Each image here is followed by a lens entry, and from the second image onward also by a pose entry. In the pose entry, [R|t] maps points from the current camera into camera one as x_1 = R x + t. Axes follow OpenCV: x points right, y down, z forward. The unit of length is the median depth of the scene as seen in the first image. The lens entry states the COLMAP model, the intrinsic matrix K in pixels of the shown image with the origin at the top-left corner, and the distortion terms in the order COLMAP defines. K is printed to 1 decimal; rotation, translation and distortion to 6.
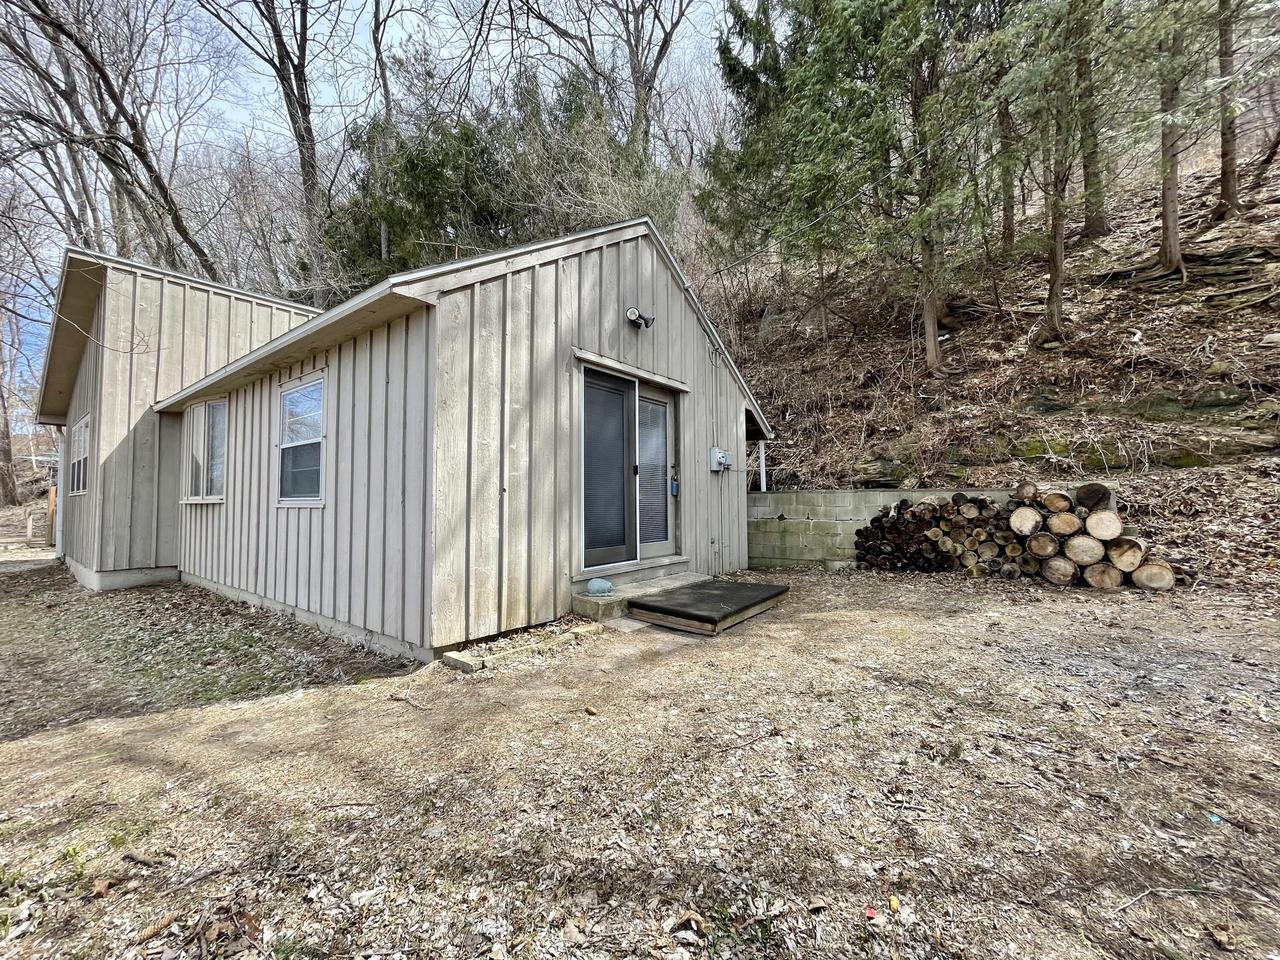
lens RADIAL K [[514.6, 0, 643.3], [0, 514.6, 485.1], [0, 0, 1]] dist [-0.002479, -0.000612]
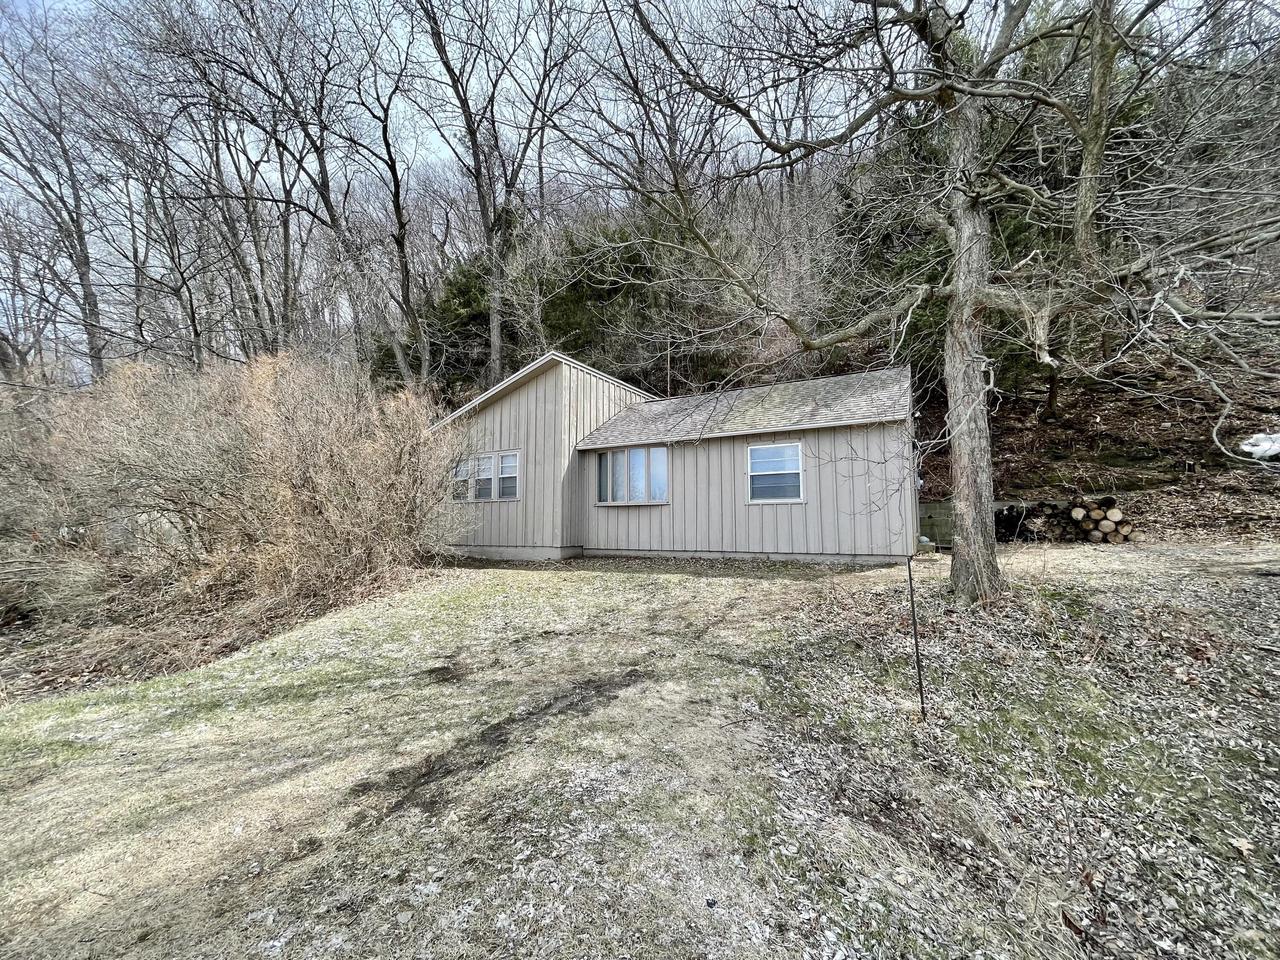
lens RADIAL K [[514.6, 0, 643.3], [0, 514.6, 485.1], [0, 0, 1]] dist [-0.002479, -0.000612]
pose [[0.990919, 0.012872, 0.133844, -1.166669], [-0.006470, 0.998819, -0.048158, 0.056065], [-0.134306, 0.046855, 0.989832, -0.765576]]
